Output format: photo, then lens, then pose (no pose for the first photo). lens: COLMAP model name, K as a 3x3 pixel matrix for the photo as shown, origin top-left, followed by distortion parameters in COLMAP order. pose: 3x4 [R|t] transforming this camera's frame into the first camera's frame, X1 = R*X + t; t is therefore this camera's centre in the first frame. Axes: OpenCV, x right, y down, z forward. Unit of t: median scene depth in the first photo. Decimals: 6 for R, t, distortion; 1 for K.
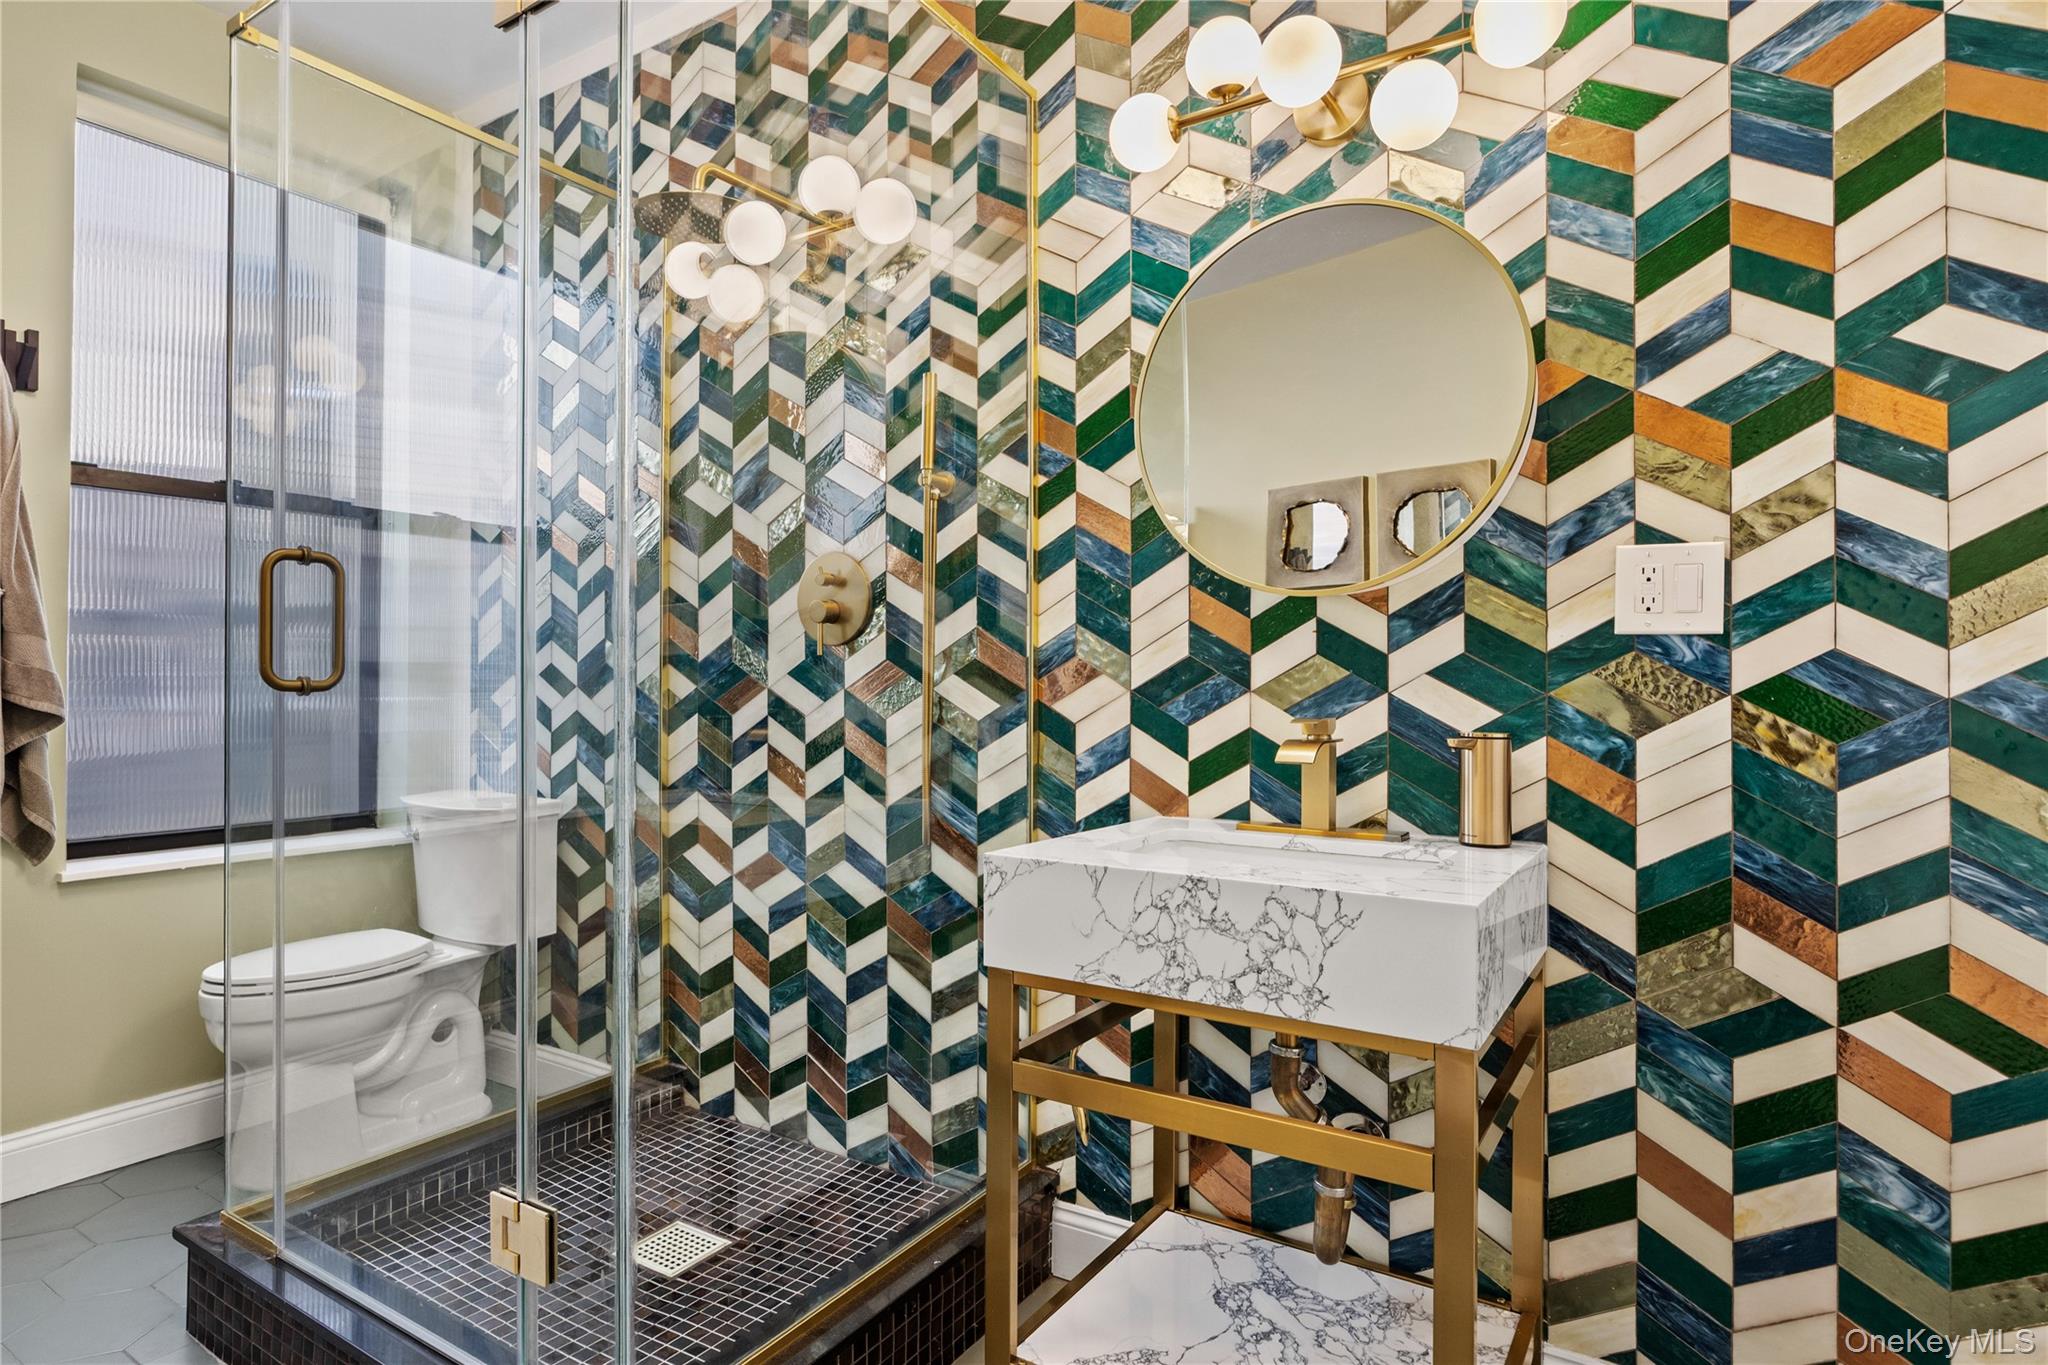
lens RADIAL K [[1078.3, 0, 1024.0], [0, 1078.3, 682.5], [0, 0, 1]] dist [0.023149, 0.000150]
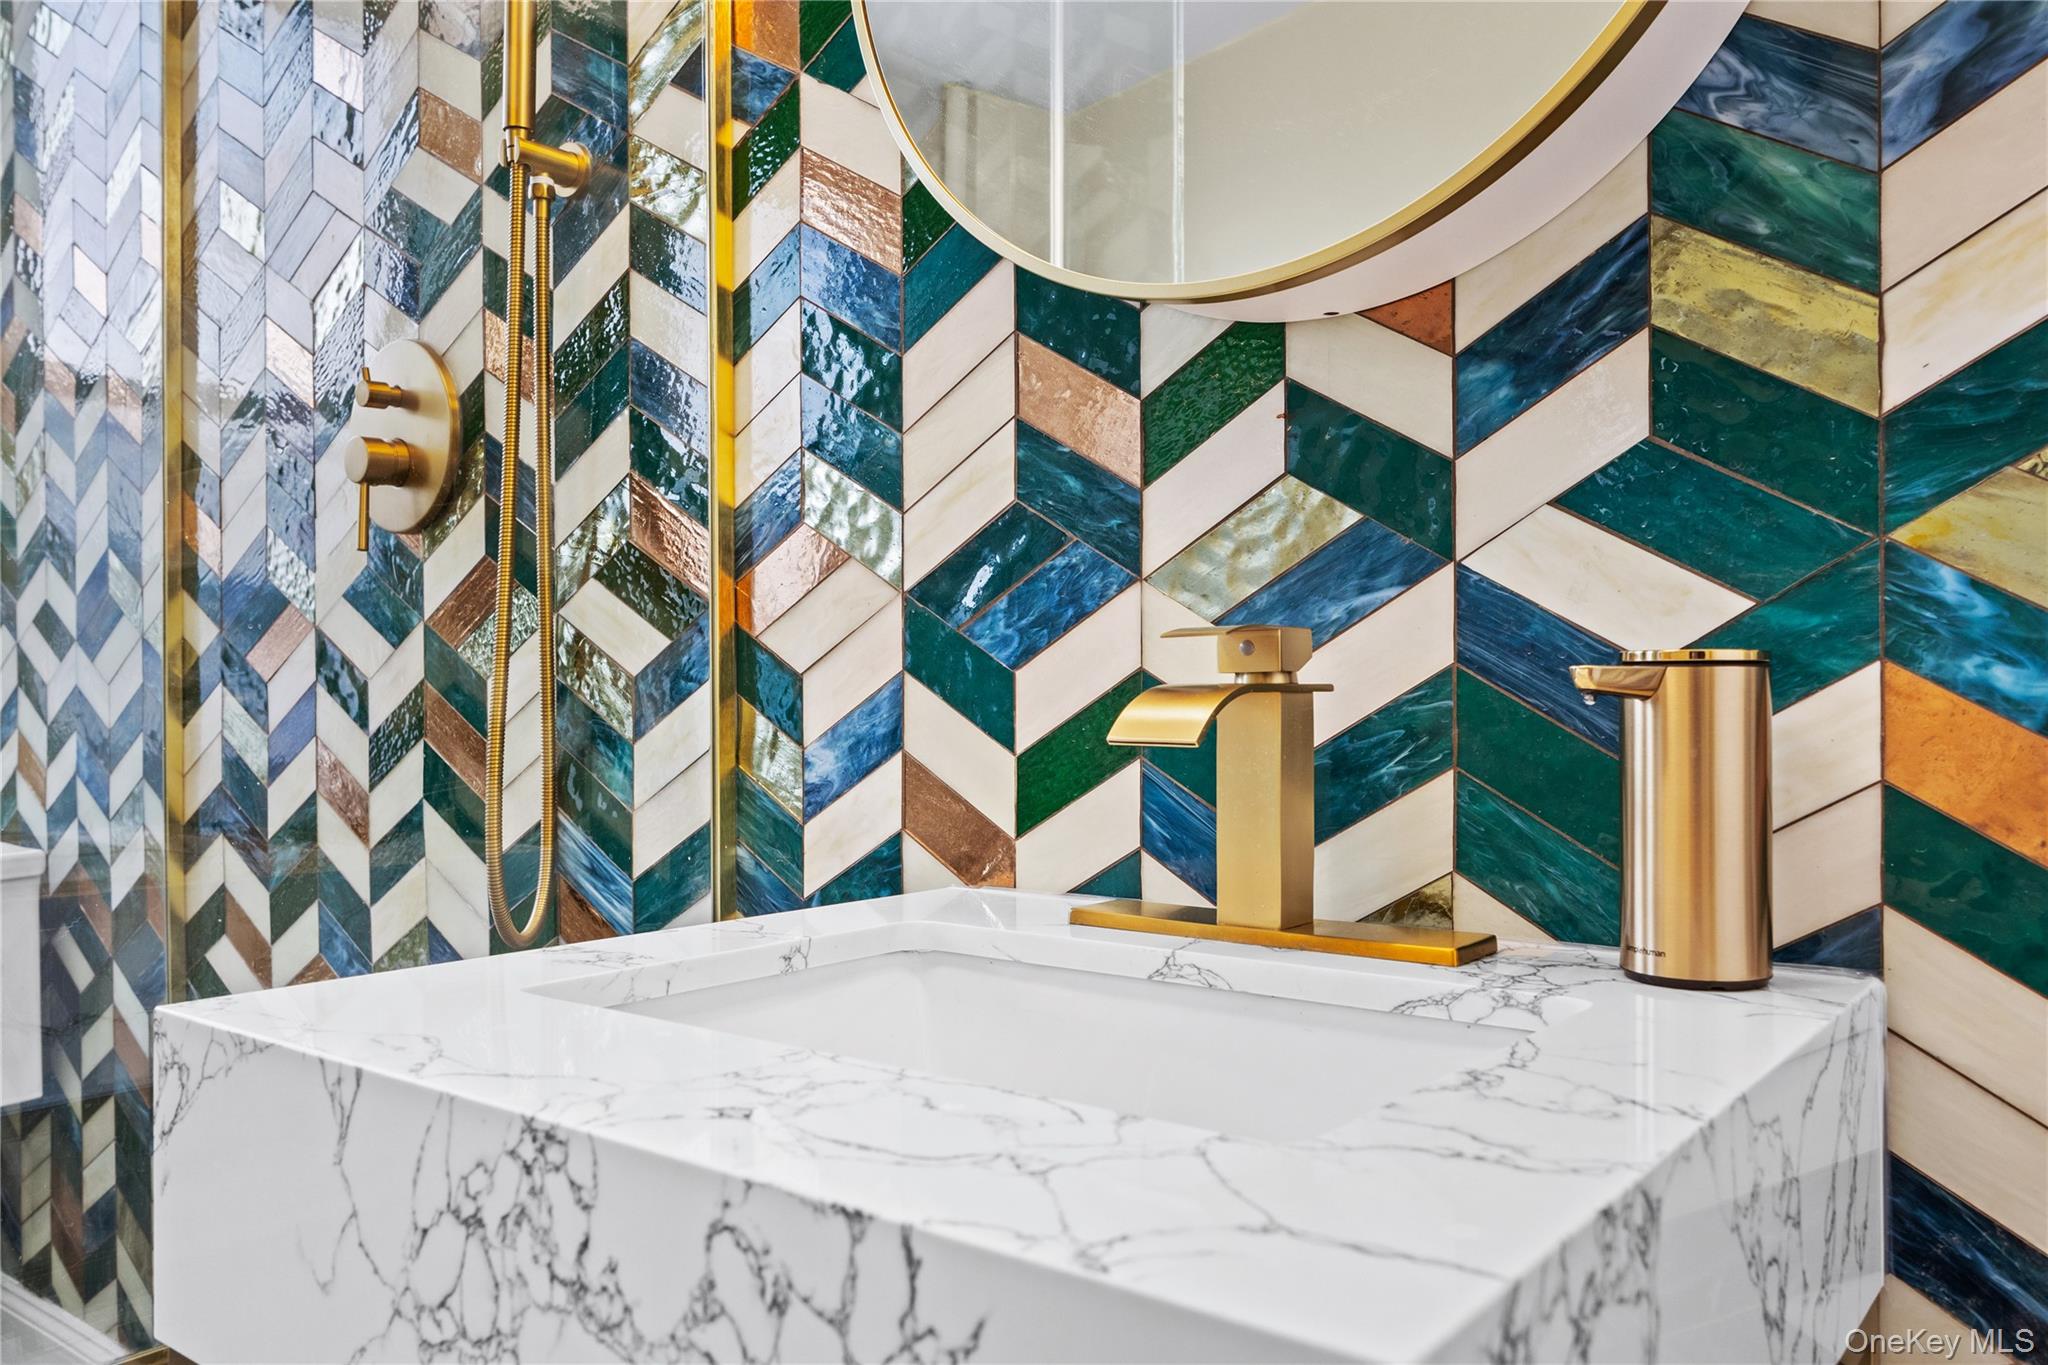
lens RADIAL K [[1617.3, 0, 1024.0], [0, 1617.3, 682.5], [0, 0, 1]] dist [0.018888, 0.003193]
pose [[0.997311, -0.007803, -0.072875, 0.204140], [0.008201, 0.999953, 0.005173, 0.042241], [0.072831, -0.005757, 0.997328, 0.383082]]
